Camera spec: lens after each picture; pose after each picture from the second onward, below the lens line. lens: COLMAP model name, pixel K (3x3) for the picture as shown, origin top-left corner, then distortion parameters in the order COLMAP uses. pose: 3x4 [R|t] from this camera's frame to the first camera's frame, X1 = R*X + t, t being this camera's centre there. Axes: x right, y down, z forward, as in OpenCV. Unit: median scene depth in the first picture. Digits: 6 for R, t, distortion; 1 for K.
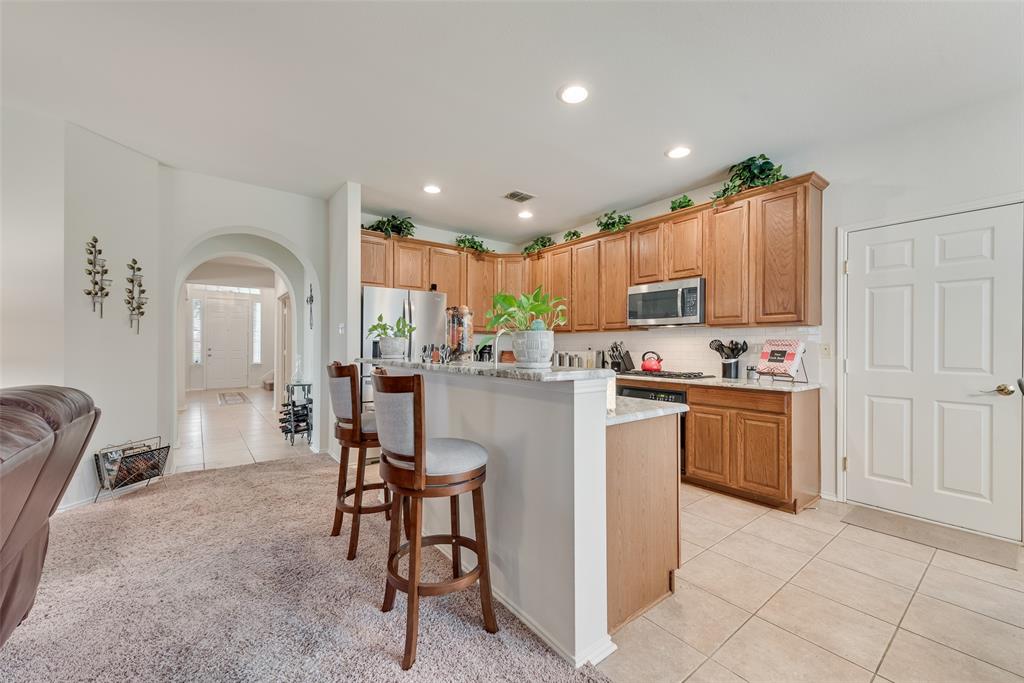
lens RADIAL K [[402.3, 0, 514.2], [0, 402.3, 345.8], [0, 0, 1]] dist [0.006382, -0.002043]
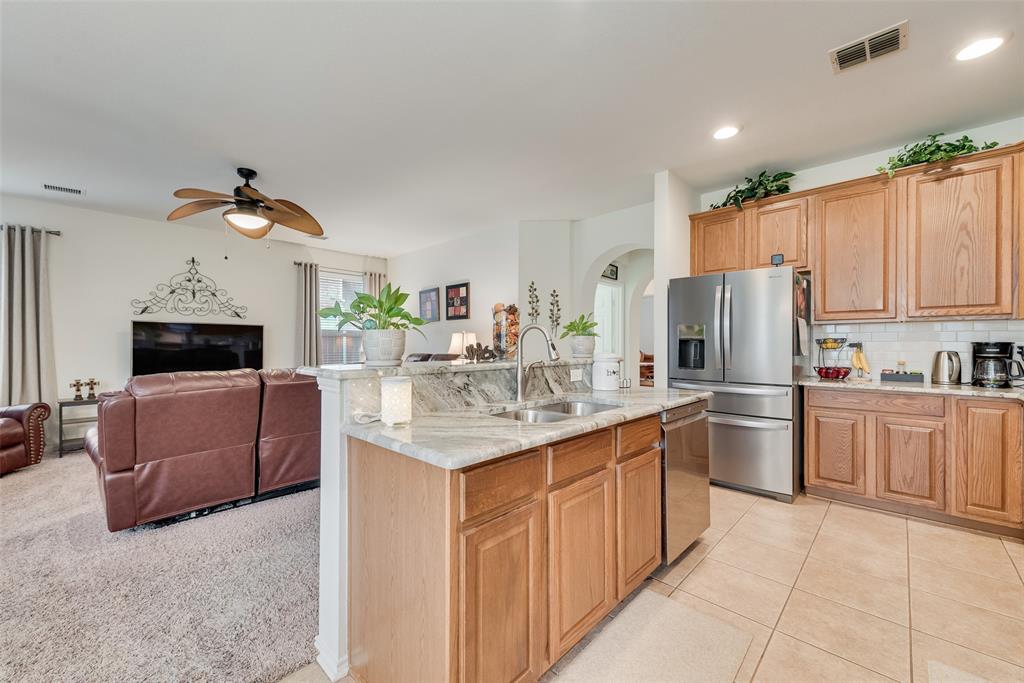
lens RADIAL K [[402.3, 0, 512.1], [0, 402.3, 345.2], [0, 0, 1]] dist [0.006382, -0.002043]
pose [[0.139339, -0.001715, -0.990243, 0.575578], [0.002714, 0.999995, -0.001350, 0.002446], [0.990241, -0.002499, 0.139343, 0.617324]]
